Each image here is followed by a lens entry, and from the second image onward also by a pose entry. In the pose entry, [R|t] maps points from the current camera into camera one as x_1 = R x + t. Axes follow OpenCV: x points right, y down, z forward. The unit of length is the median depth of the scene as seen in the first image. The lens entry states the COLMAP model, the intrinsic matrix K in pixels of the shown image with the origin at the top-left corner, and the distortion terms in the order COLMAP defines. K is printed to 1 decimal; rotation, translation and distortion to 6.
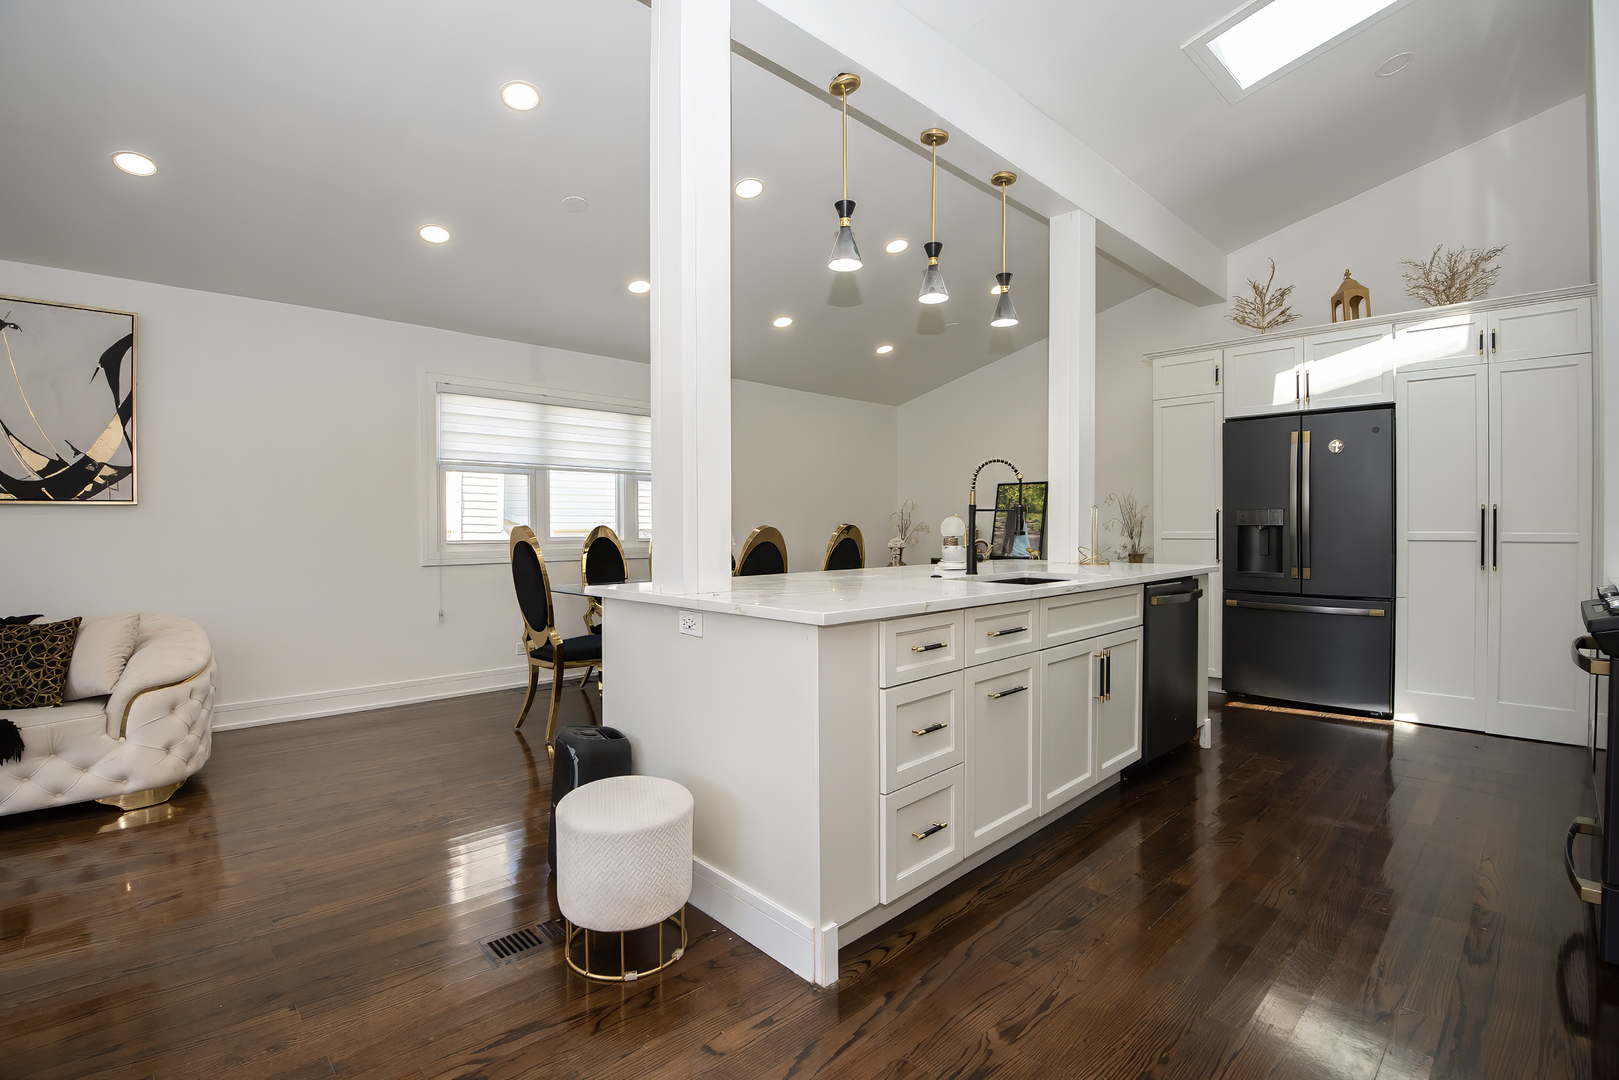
lens RADIAL K [[813.6, 0, 811.0], [0, 813.6, 530.4], [0, 0, 1]] dist [-0.000478, -0.038184]
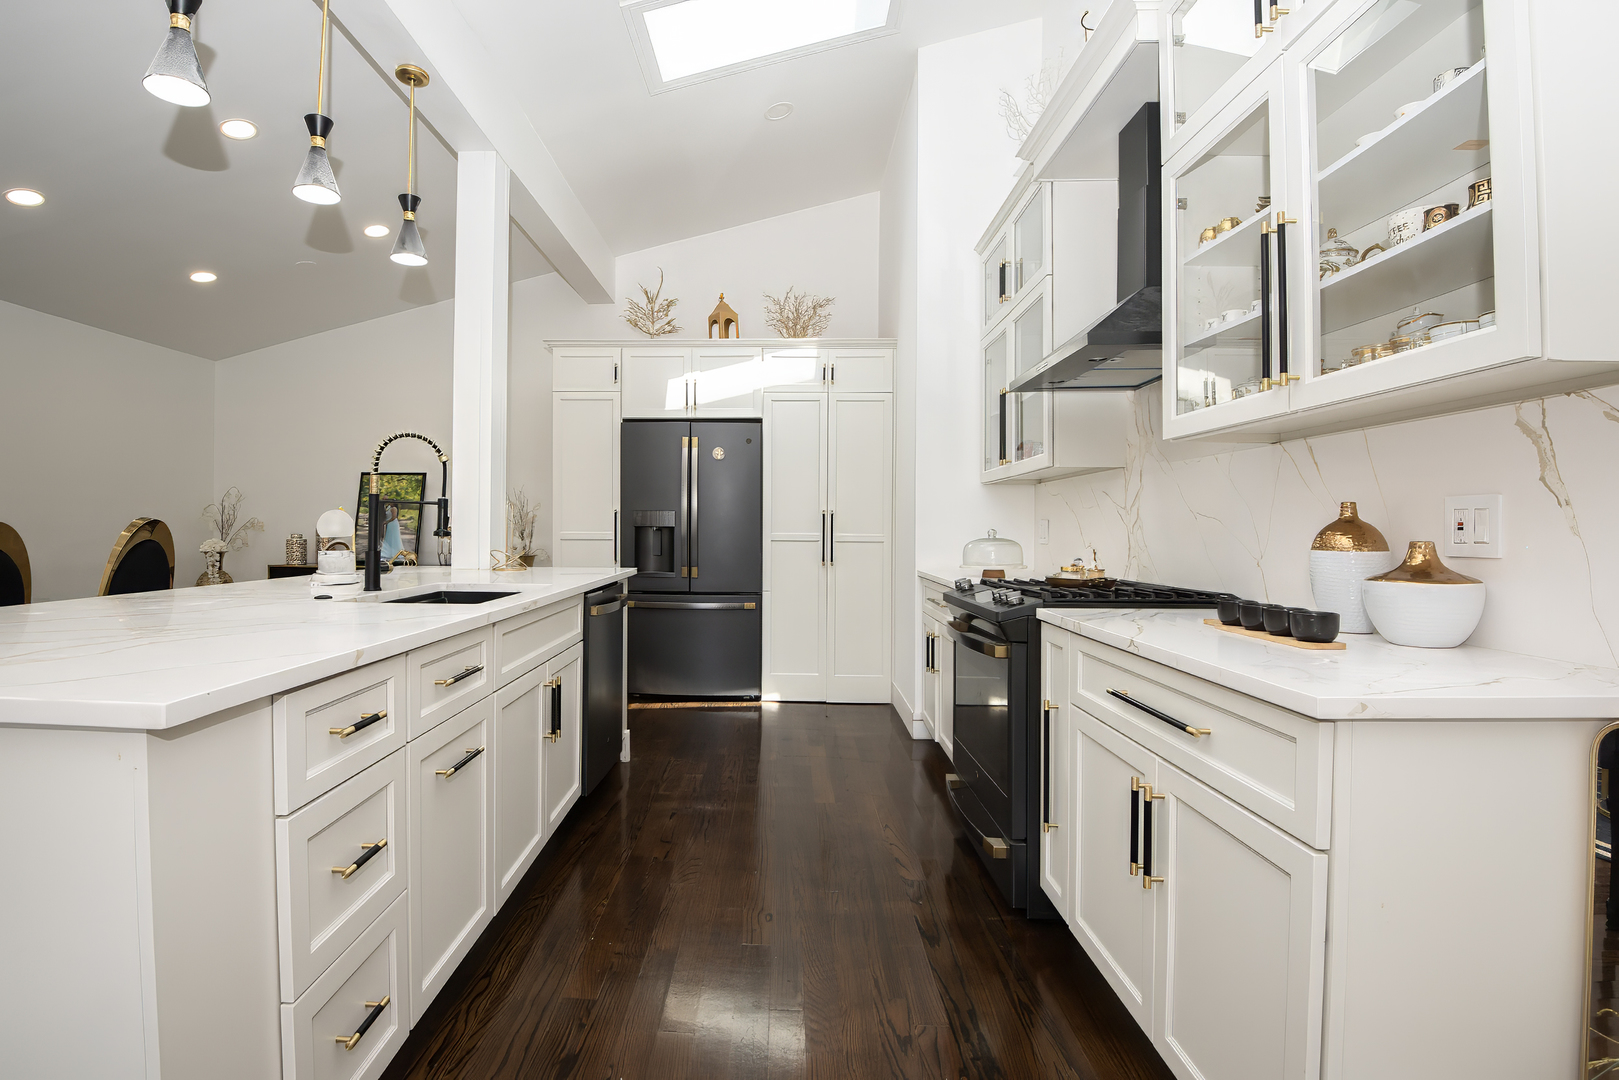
lens RADIAL K [[813.6, 0, 811.0], [0, 813.6, 530.4], [0, 0, 1]] dist [-0.000478, -0.038184]
pose [[0.721335, 0.005724, 0.692563, -0.011543], [-0.005969, 0.999980, -0.002048, -0.000013], [-0.692561, -0.002656, 0.721354, 0.131994]]
